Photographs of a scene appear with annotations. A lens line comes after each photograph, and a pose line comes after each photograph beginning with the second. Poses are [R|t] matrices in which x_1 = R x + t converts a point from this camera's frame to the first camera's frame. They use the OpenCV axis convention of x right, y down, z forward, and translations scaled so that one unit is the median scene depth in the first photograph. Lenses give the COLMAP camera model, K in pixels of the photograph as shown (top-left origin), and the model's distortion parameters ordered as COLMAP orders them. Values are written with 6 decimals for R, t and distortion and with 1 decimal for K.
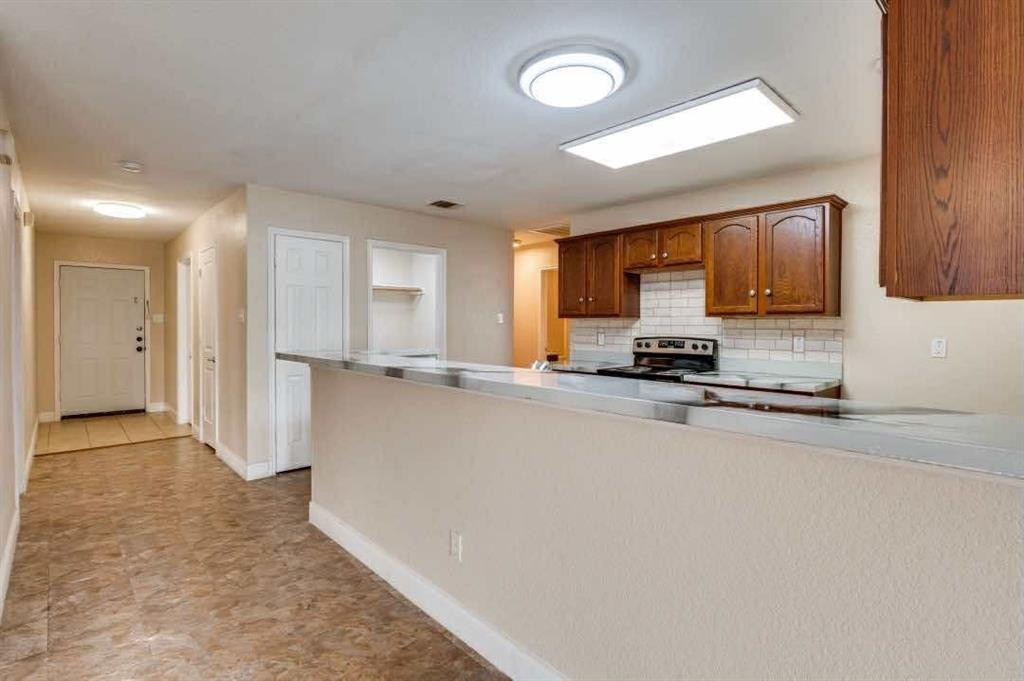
lens RADIAL K [[499.9, 0, 512.0], [0, 499.9, 334.1], [0, 0, 1]] dist [0.000189, -0.000736]
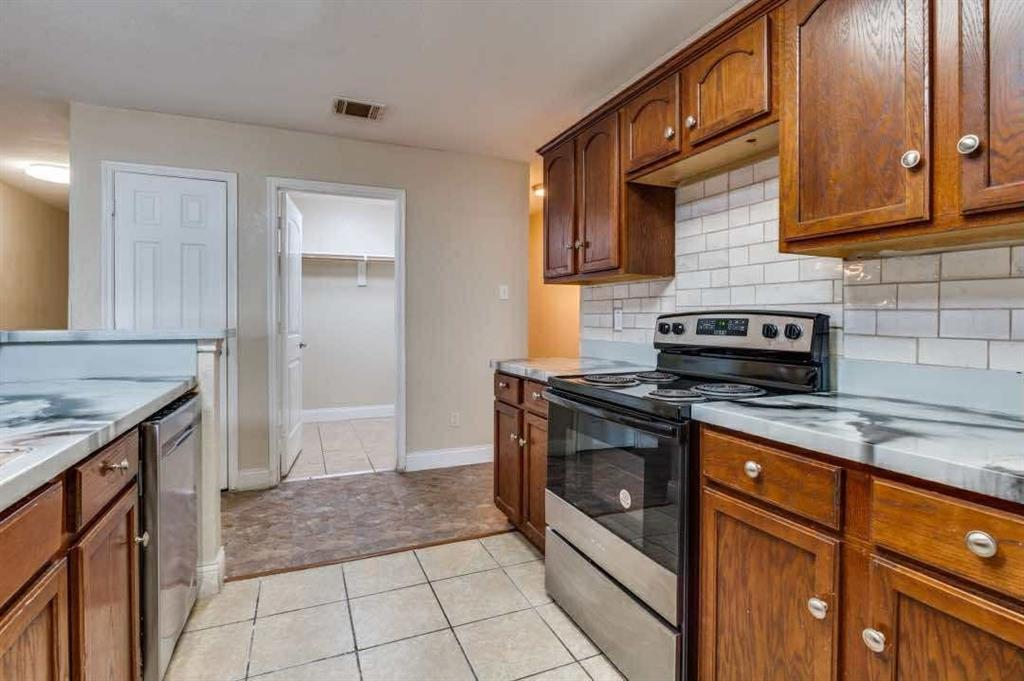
lens RADIAL K [[499.9, 0, 503.3], [0, 499.9, 317.4], [0, 0, 1]] dist [0.000189, -0.000736]
pose [[0.938701, -0.002762, -0.344722, 0.276854], [-0.004499, 0.999785, -0.020263, 0.021001], [0.344704, 0.020572, 0.938486, 0.490794]]
